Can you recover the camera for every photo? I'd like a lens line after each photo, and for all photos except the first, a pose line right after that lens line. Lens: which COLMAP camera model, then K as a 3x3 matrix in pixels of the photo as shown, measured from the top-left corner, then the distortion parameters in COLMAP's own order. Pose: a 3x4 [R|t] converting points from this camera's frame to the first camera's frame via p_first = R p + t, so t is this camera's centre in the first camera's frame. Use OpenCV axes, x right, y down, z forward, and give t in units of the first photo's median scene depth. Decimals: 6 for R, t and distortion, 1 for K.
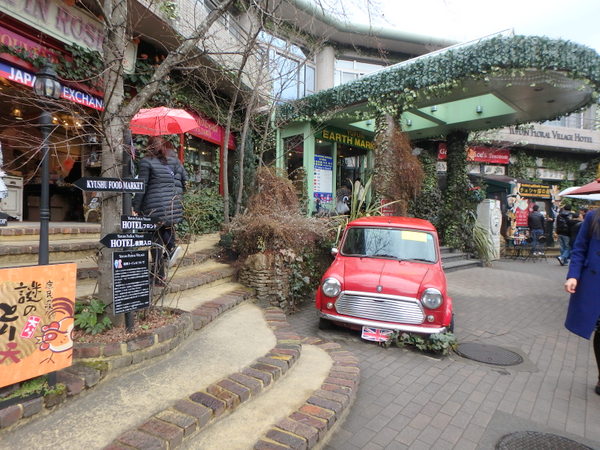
lens RADIAL K [[366.6, 0, 300.0], [0, 366.6, 225.0], [0, 0, 1]] dist [-0.028524, 0.002095]
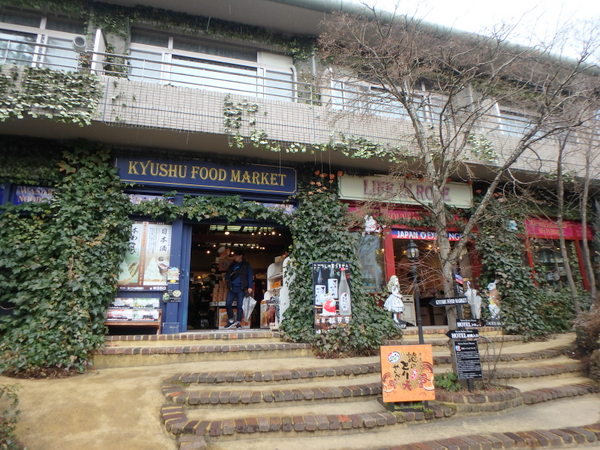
lens RADIAL K [[366.6, 0, 300.0], [0, 366.6, 225.0], [0, 0, 1]] dist [-0.028524, 0.002095]
pose [[0.565559, -0.250547, -0.785728, 0.543593], [0.026134, 0.957702, -0.286573, 0.021519], [0.824294, 0.141539, 0.548185, -0.601949]]
